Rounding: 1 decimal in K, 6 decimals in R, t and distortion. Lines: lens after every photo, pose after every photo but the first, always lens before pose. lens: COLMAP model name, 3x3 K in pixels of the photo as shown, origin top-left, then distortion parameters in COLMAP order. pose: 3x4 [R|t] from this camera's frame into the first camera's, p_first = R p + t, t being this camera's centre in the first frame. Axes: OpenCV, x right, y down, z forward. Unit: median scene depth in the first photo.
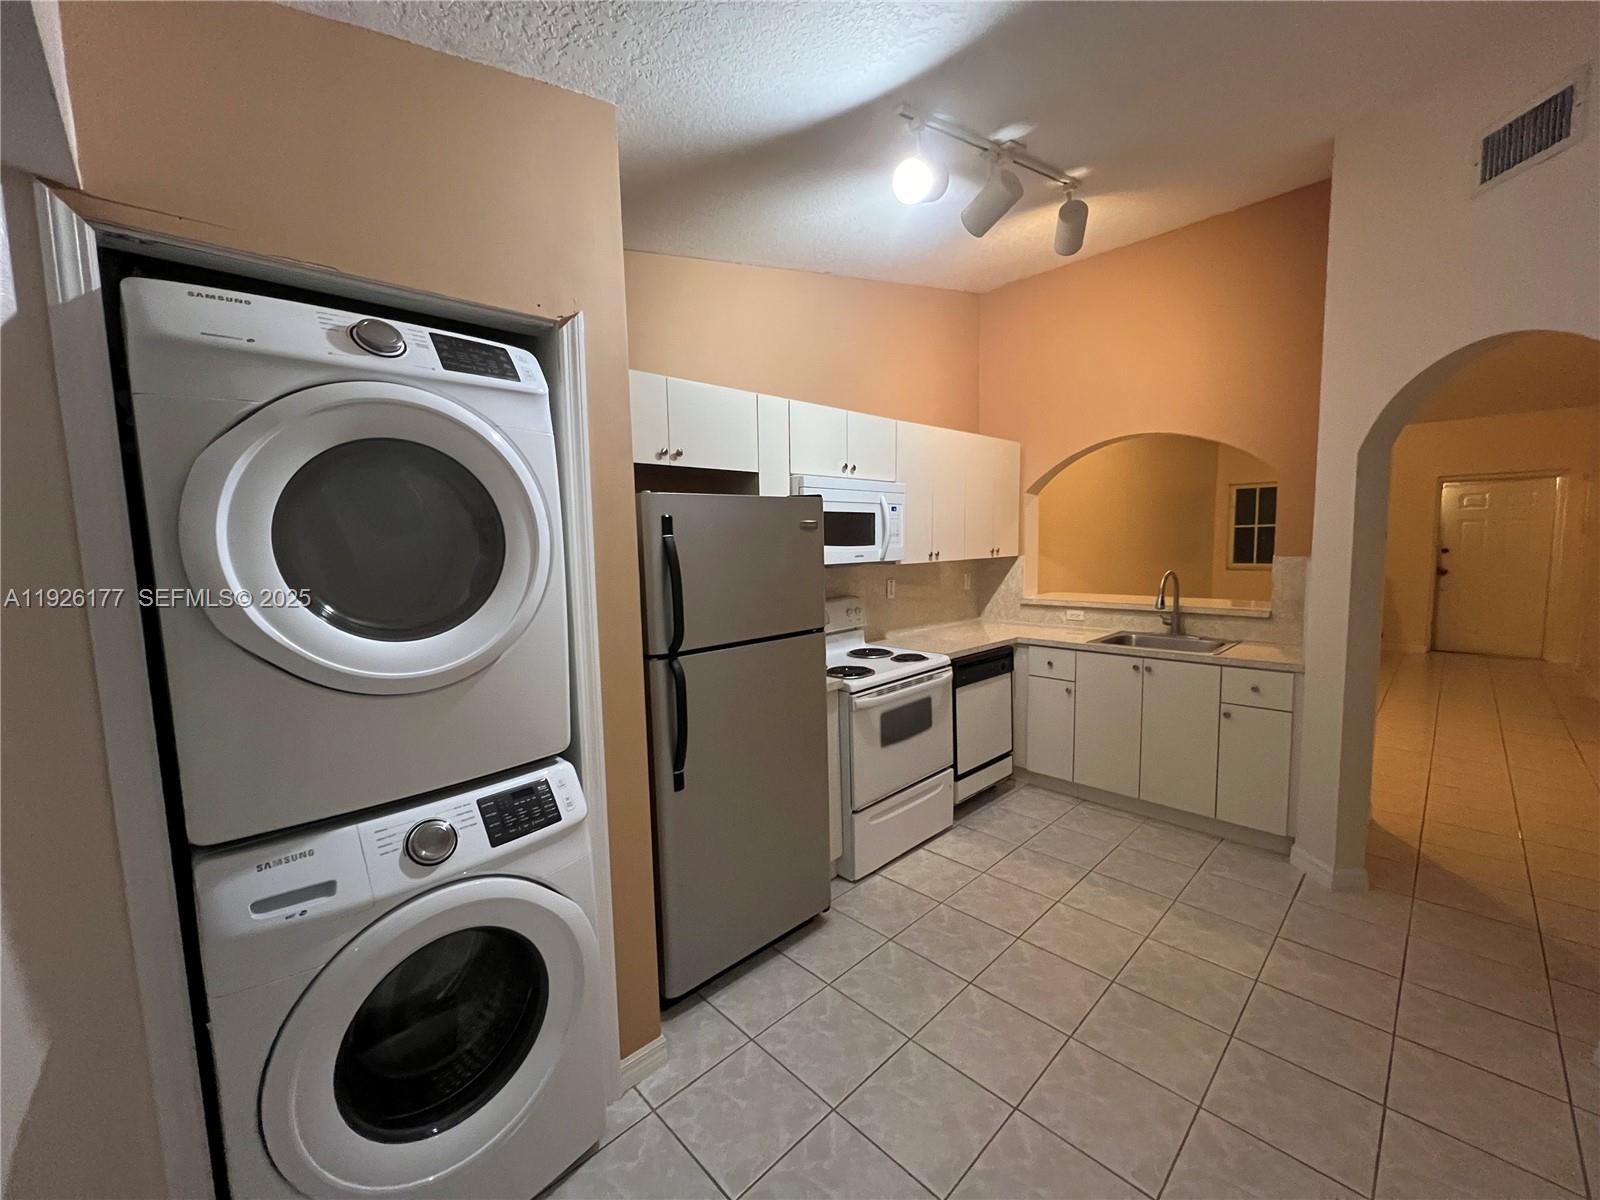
lens RADIAL K [[636.2, 0, 800.0], [0, 636.2, 600.0], [0, 0, 1]] dist [-0.001332, 0.000118]
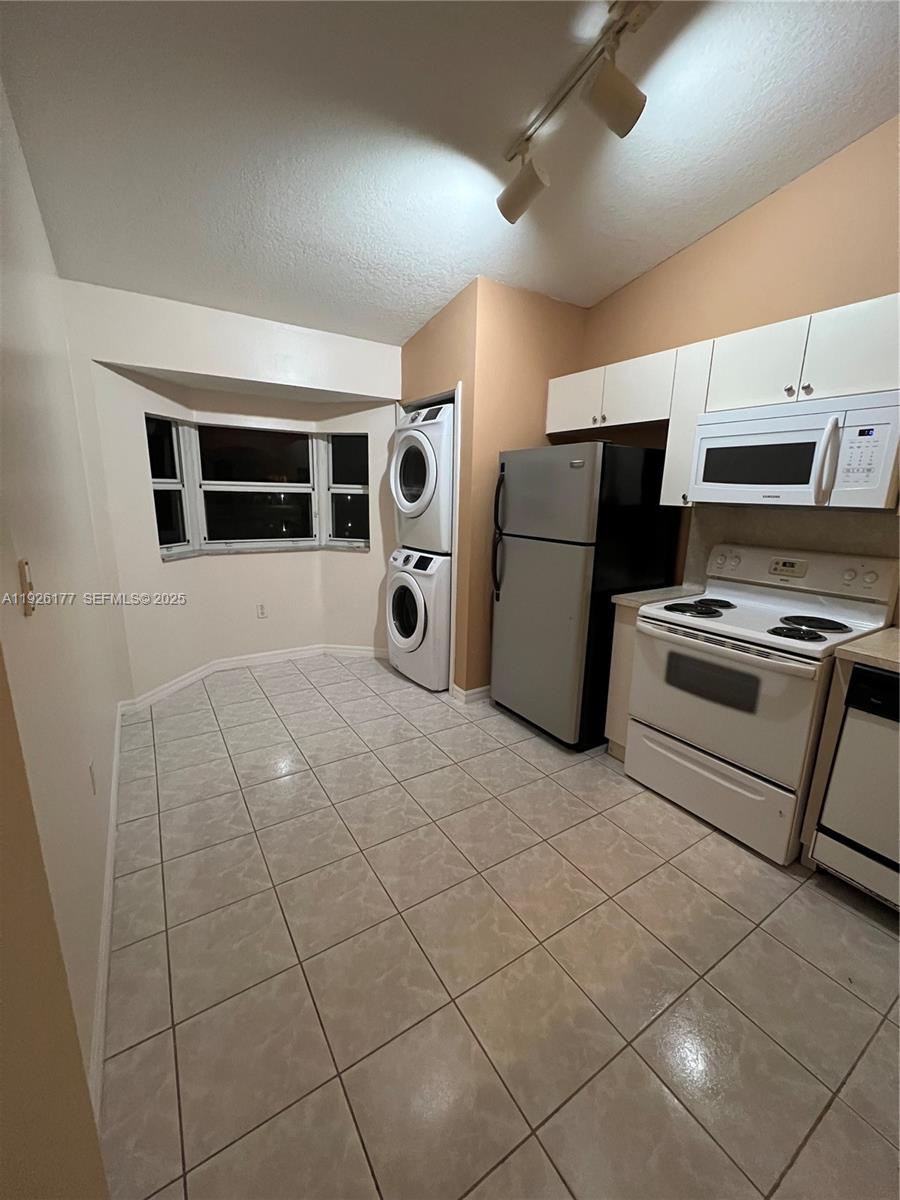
lens RADIAL K [[477.2, 0, 450.0], [0, 477.2, 600.0], [0, 0, 1]] dist [-0.001332, 0.000118]
pose [[-0.200135, 0.233353, -0.951574, 0.885933], [-0.111442, 0.959498, 0.258735, -0.056836], [0.973410, 0.157827, -0.166024, 0.752083]]
